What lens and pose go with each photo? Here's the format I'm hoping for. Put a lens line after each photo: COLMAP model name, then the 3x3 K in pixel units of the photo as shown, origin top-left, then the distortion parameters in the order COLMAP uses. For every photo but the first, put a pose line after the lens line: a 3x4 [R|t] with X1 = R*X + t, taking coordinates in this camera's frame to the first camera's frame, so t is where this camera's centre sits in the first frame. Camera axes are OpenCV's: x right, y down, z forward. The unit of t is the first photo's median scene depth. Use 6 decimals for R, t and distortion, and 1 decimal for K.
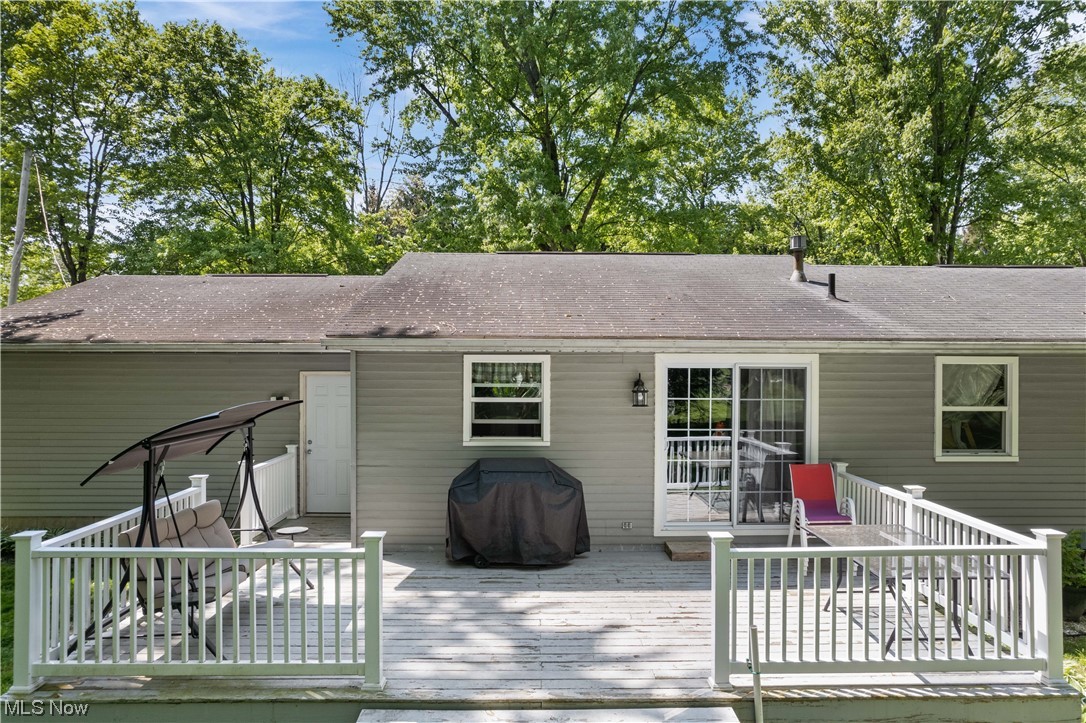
lens RADIAL K [[668.0, 0, 543.0], [0, 668.0, 361.5], [0, 0, 1]] dist [-0.008494, -0.000223]
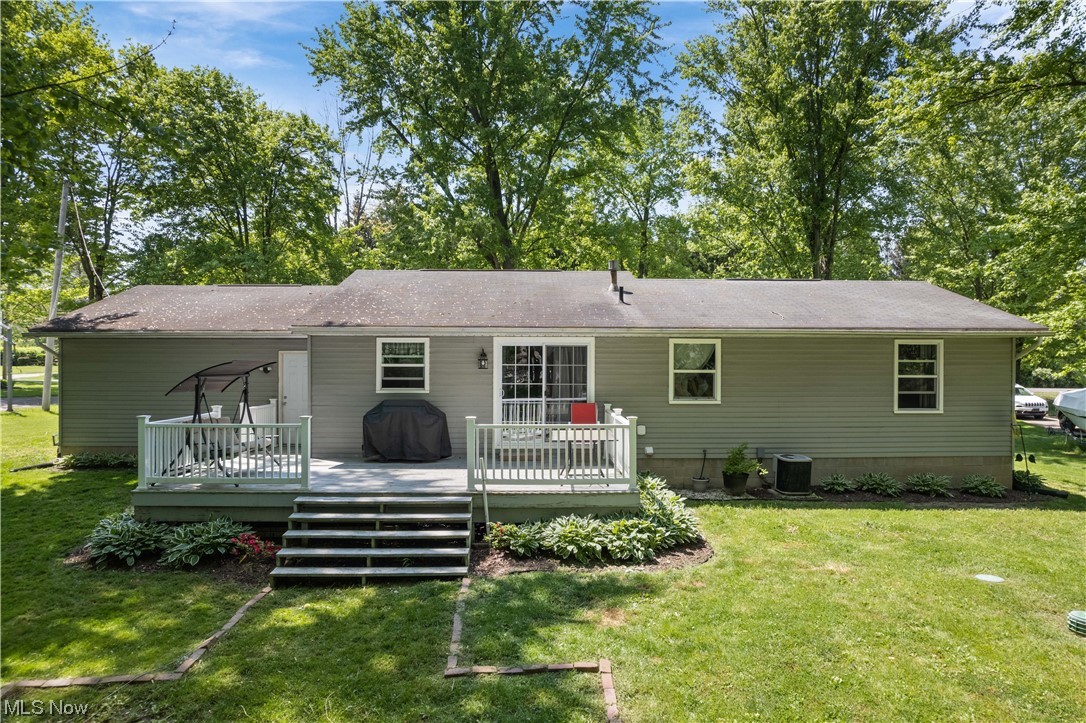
lens RADIAL K [[681.7, 0, 543.0], [0, 681.7, 361.5], [0, 0, 1]] dist [-0.005431, -0.002257]
pose [[0.999999, -0.001221, 0.000380, 0.096931], [0.001221, 0.999998, -0.001869, 0.017371], [-0.000377, 0.001869, 0.999998, -0.225931]]
